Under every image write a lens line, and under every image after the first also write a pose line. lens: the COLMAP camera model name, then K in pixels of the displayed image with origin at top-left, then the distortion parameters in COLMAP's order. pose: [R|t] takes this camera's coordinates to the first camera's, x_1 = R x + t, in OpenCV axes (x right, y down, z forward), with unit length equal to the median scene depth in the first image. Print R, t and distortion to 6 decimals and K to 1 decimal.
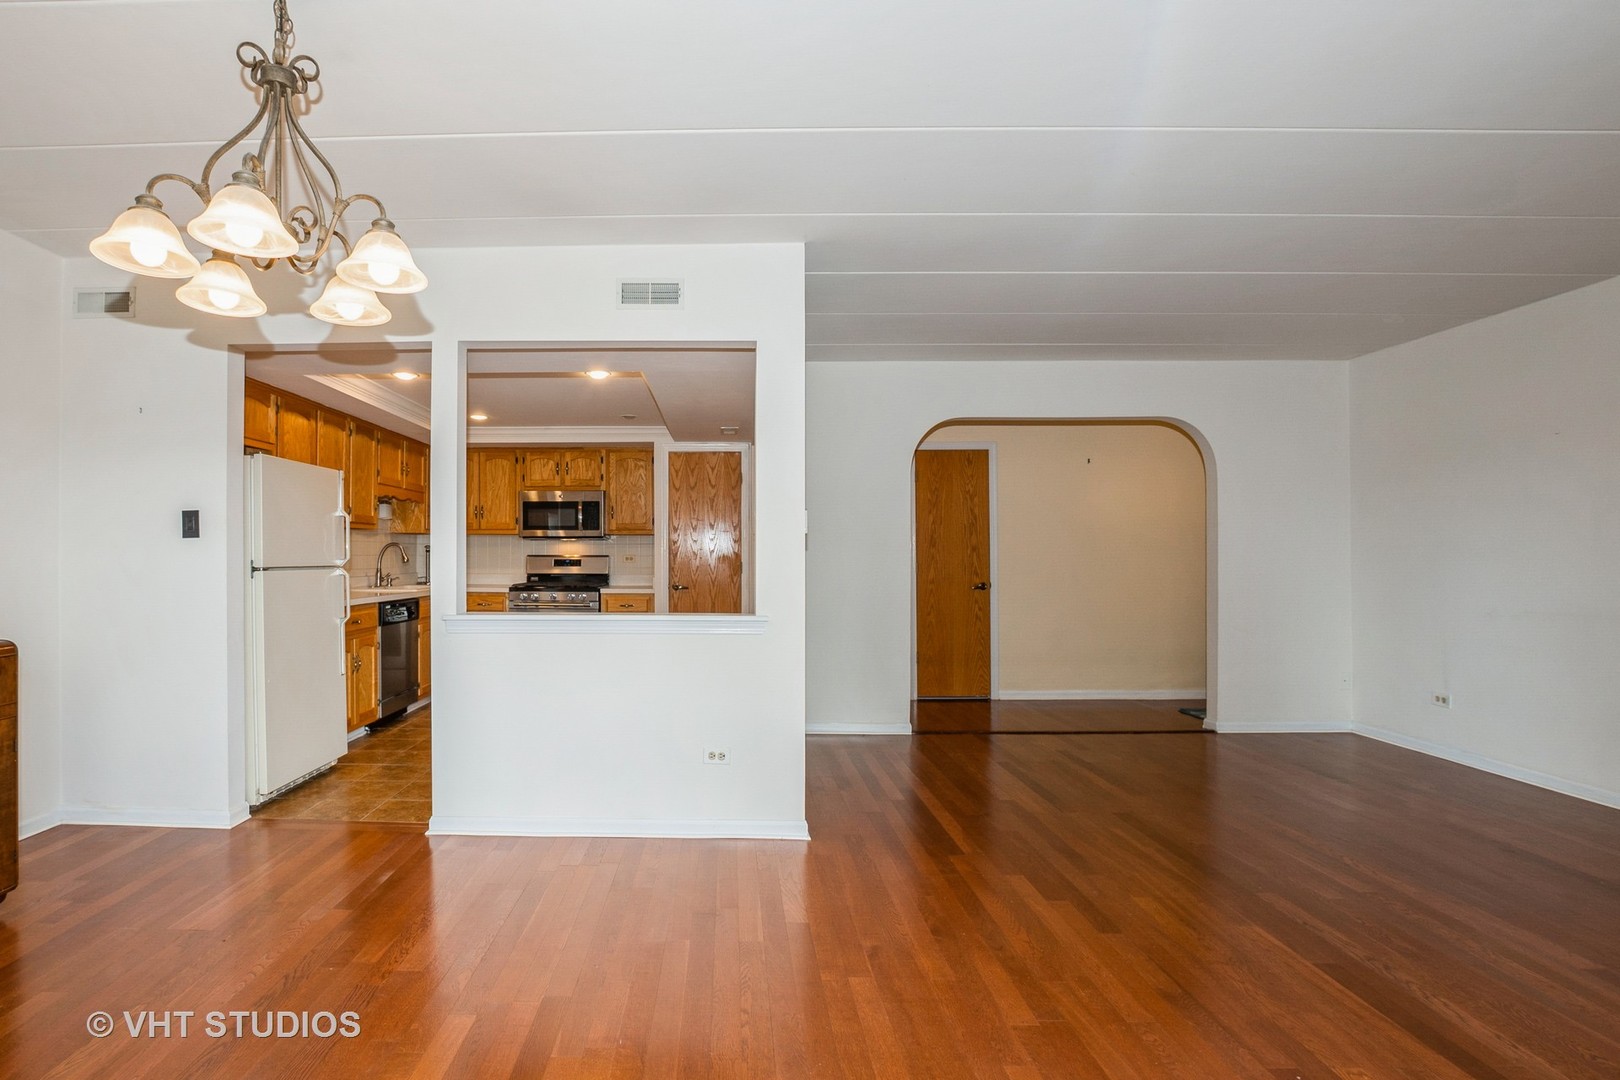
lens RADIAL K [[770.1, 0, 701.9], [0, 770.1, 551.9], [0, 0, 1]] dist [-0.025616, -0.000250]
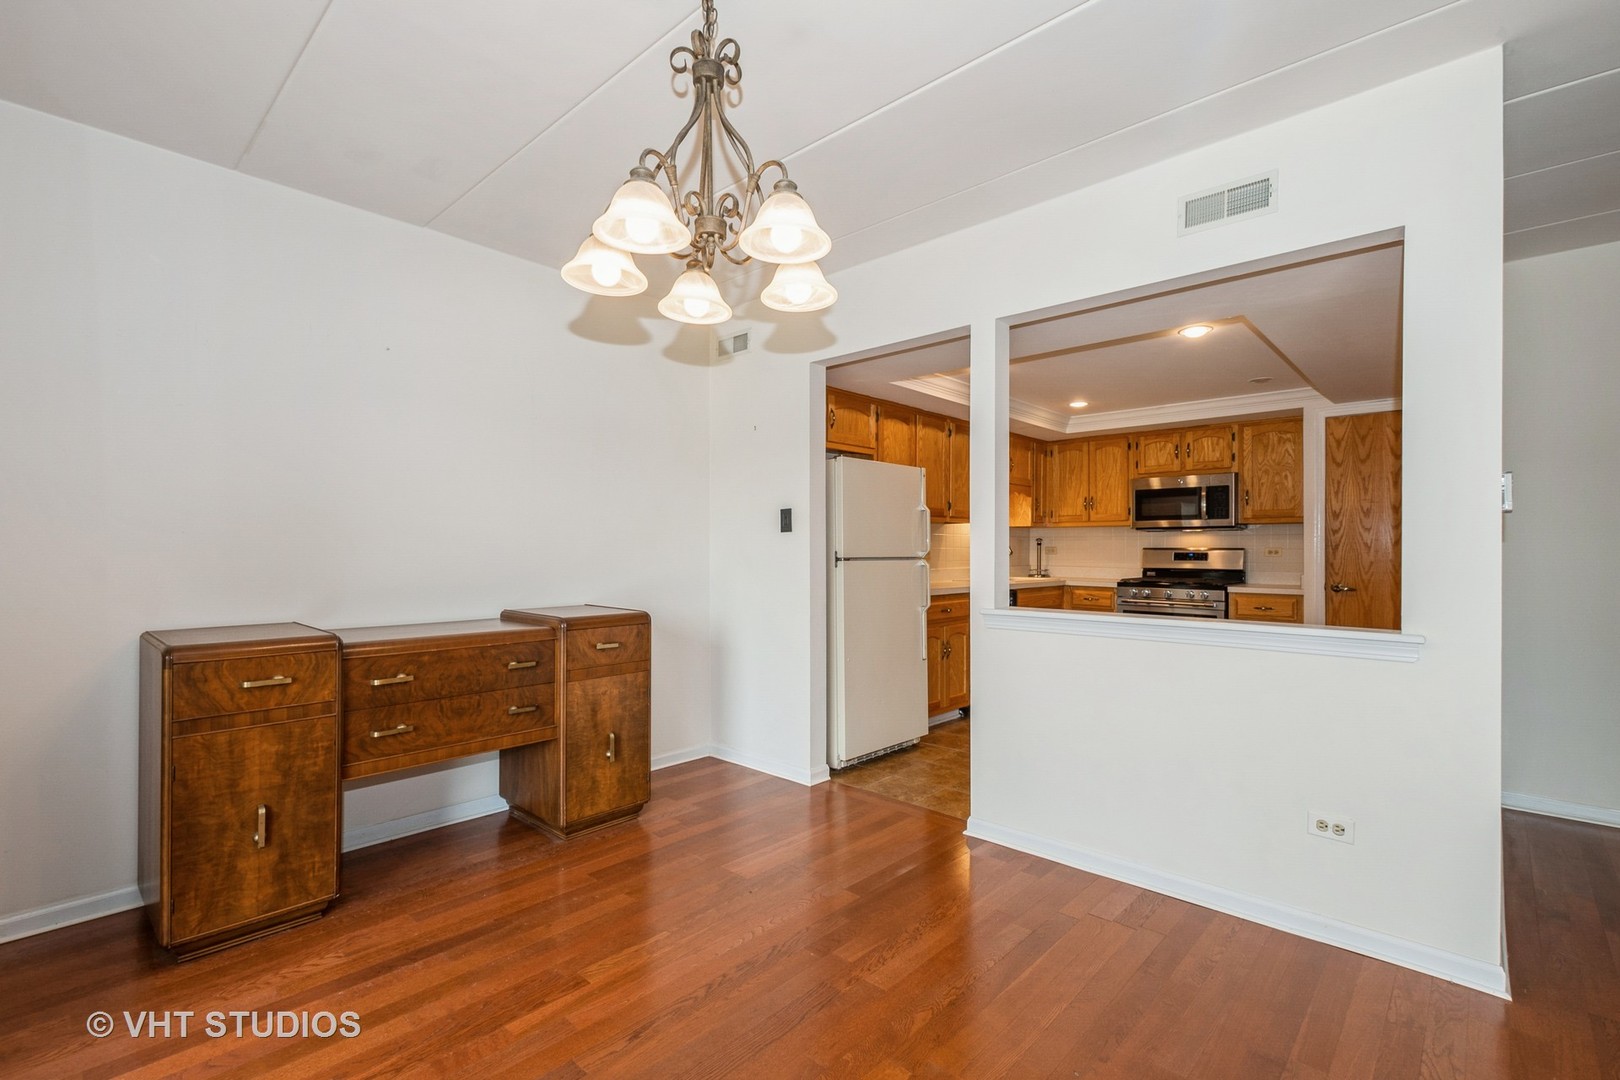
lens RADIAL K [[723.2, 0, 819.8], [0, 723.2, 549.0], [0, 0, 1]] dist [0.004455, -0.000012]
pose [[0.758872, -0.000043, -0.651239, 0.071603], [0.001994, 0.999995, 0.002258, 0.004183], [0.651236, -0.003012, 0.758869, 0.135720]]
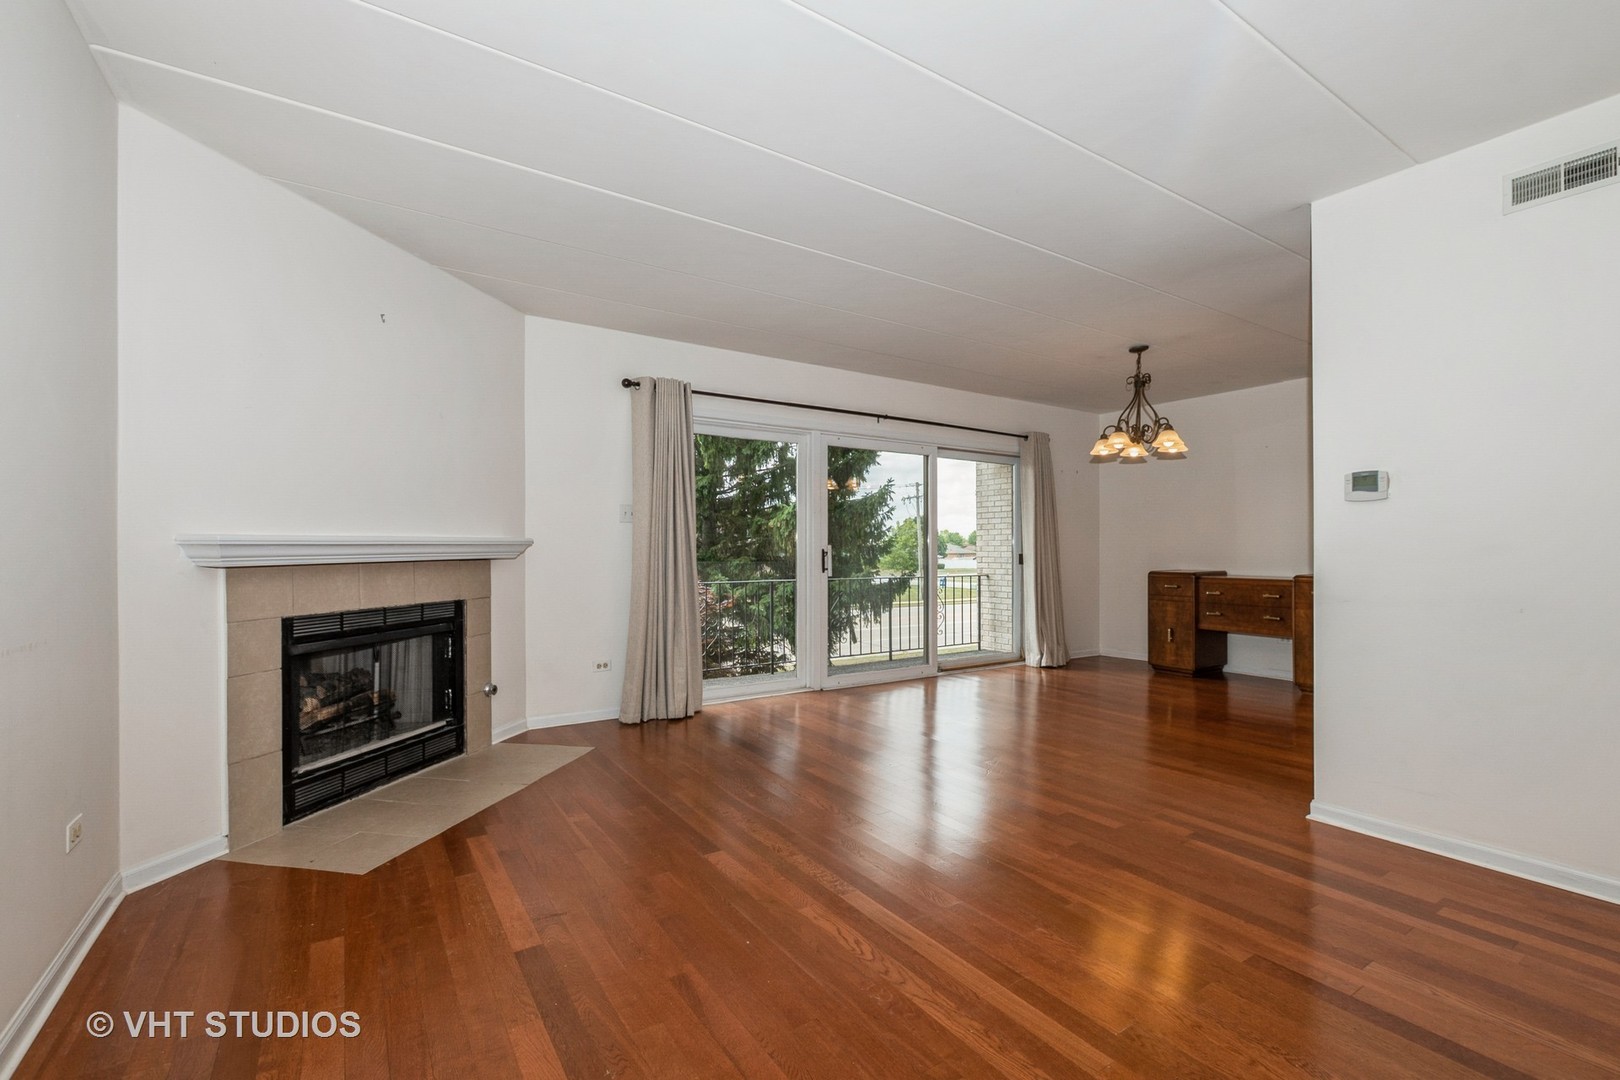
lens RADIAL K [[711.4, 0, 818.1], [0, 711.4, 541.3], [0, 0, 1]] dist [0.004277, 0.000223]
pose [[-0.812021, -0.007717, -0.583577, 0.840875], [0.002283, 0.999863, -0.016399, 0.026845], [0.583624, -0.014649, -0.811892, 0.980491]]
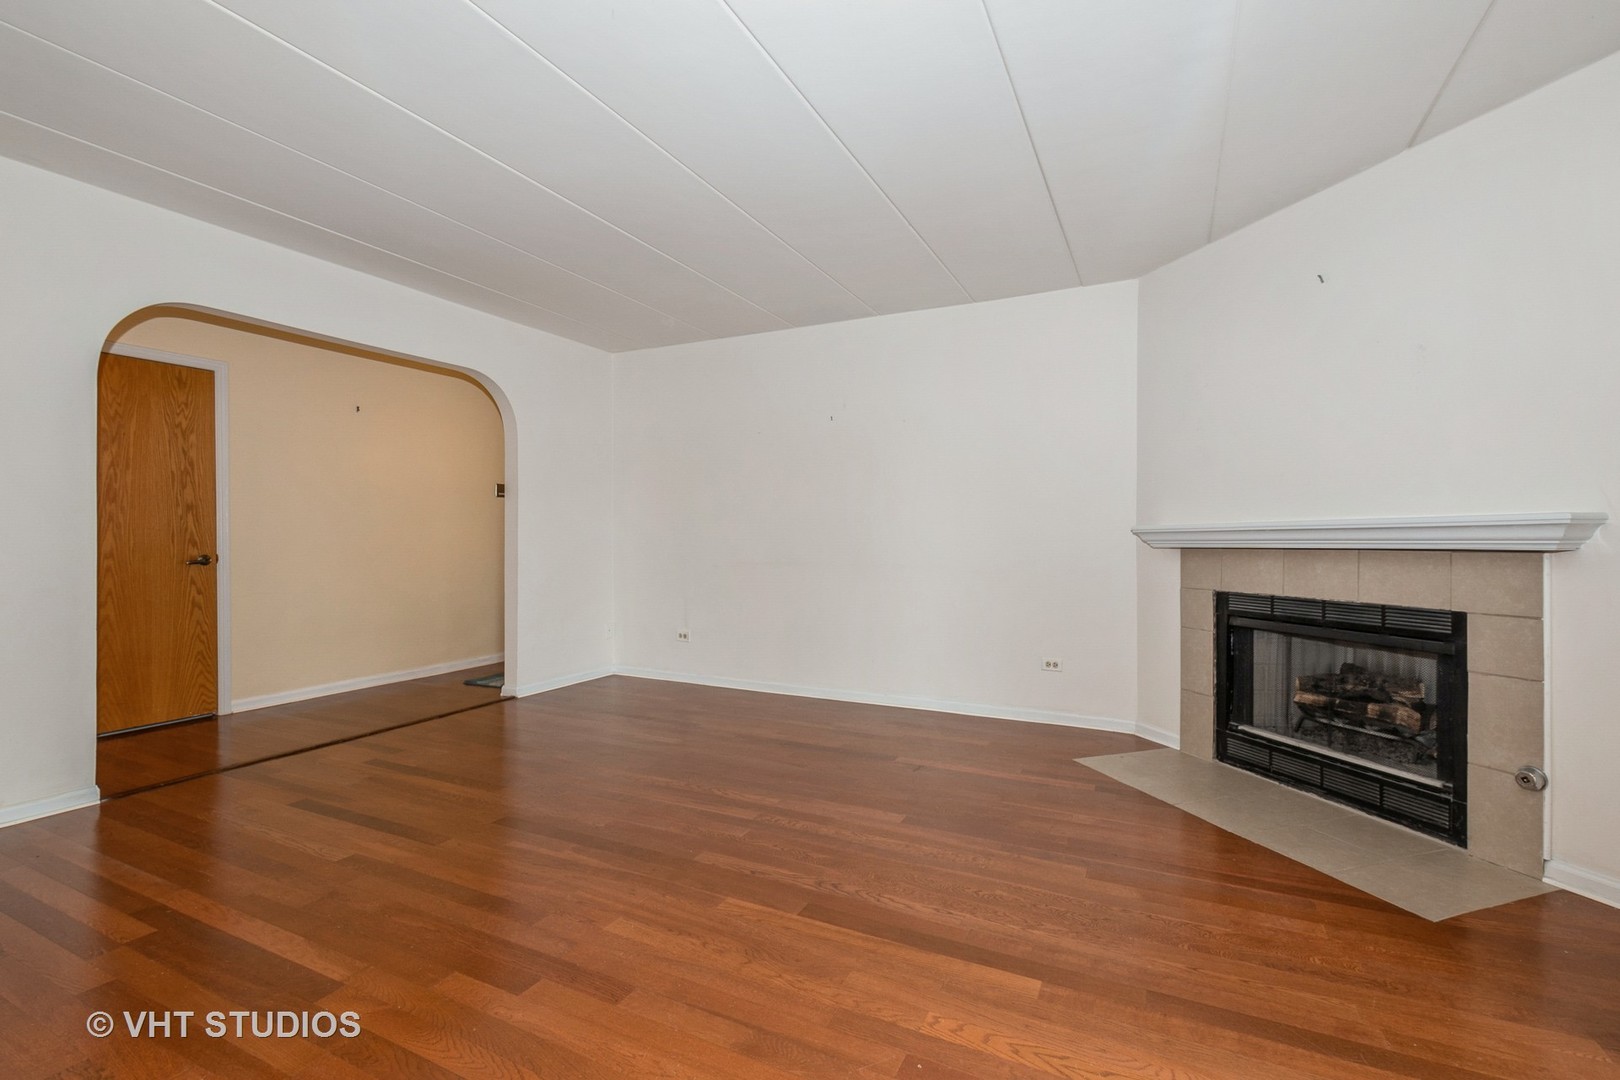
lens RADIAL K [[711.4, 0, 818.1], [0, 711.4, 541.3], [0, 0, 1]] dist [0.004277, 0.000223]
pose [[0.409566, -0.003801, 0.912273, -0.009724], [-0.006209, 0.999957, 0.006954, 0.026183], [-0.912259, -0.008512, 0.409525, 0.283348]]
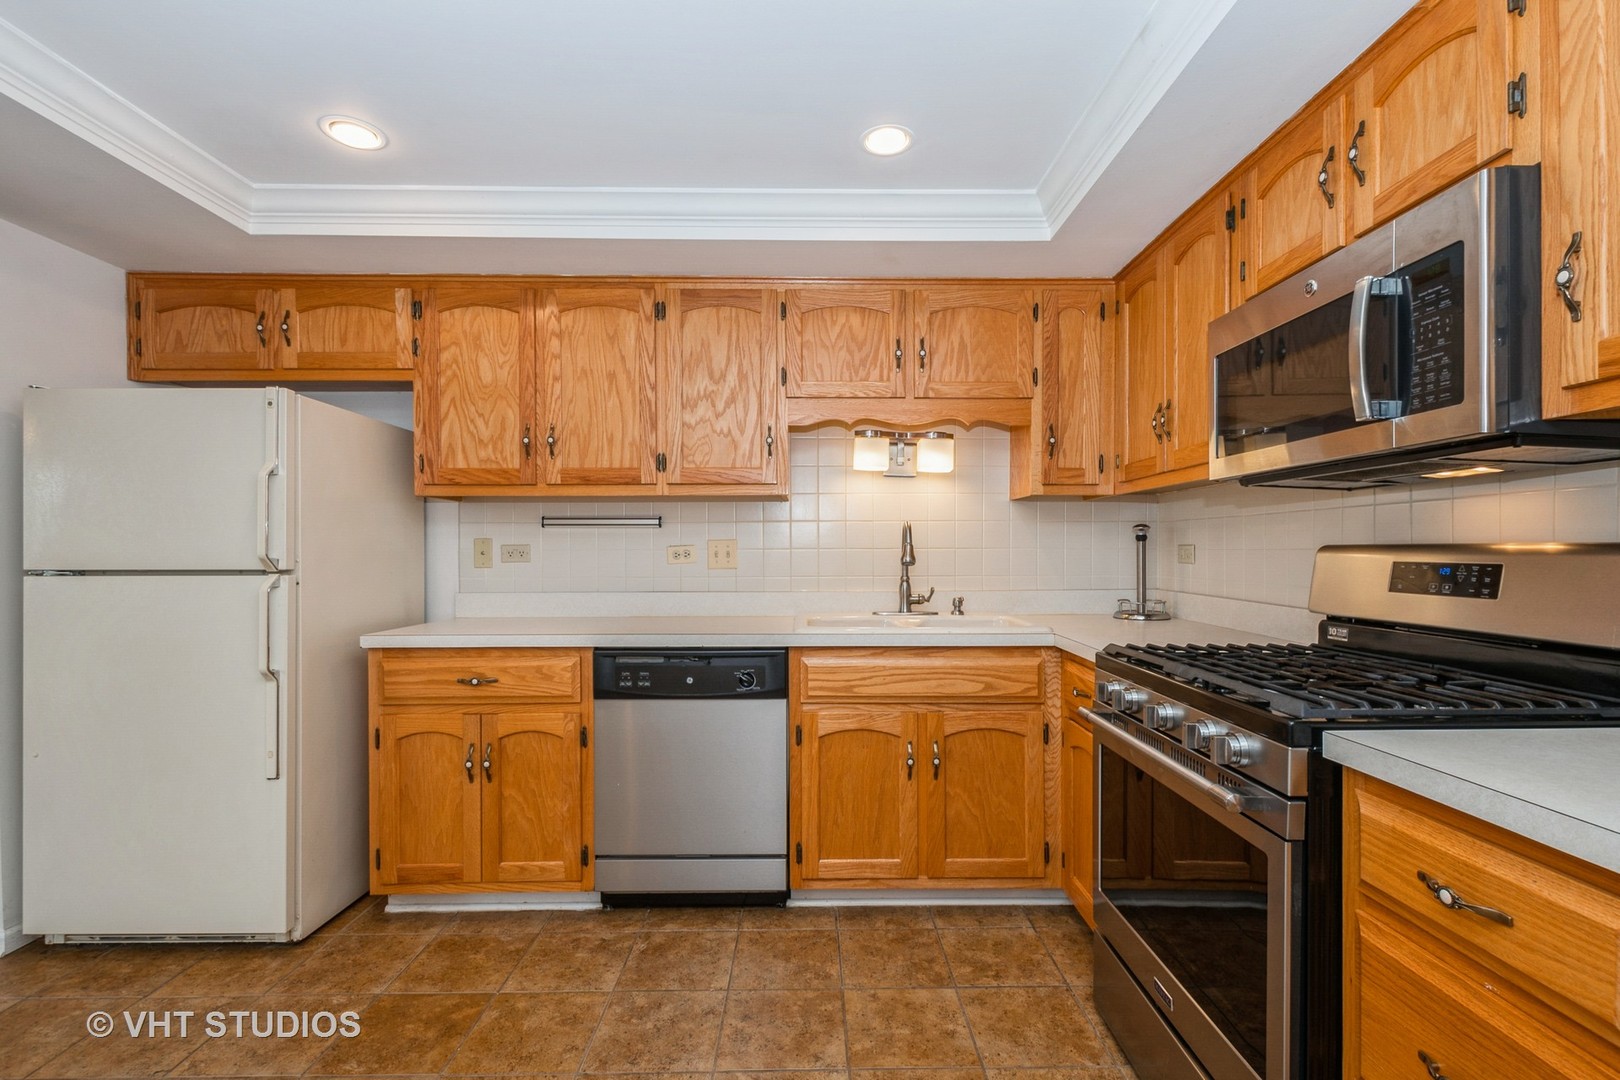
lens RADIAL K [[726.2, 0, 825.4], [0, 726.2, 557.0], [0, 0, 1]] dist [0.002205, -0.000119]
pose [[0.049910, 0.009821, -0.998705, 0.042114], [0.007026, 0.999923, 0.010184, 0.006621], [0.998729, -0.007525, 0.049838, 1.283269]]
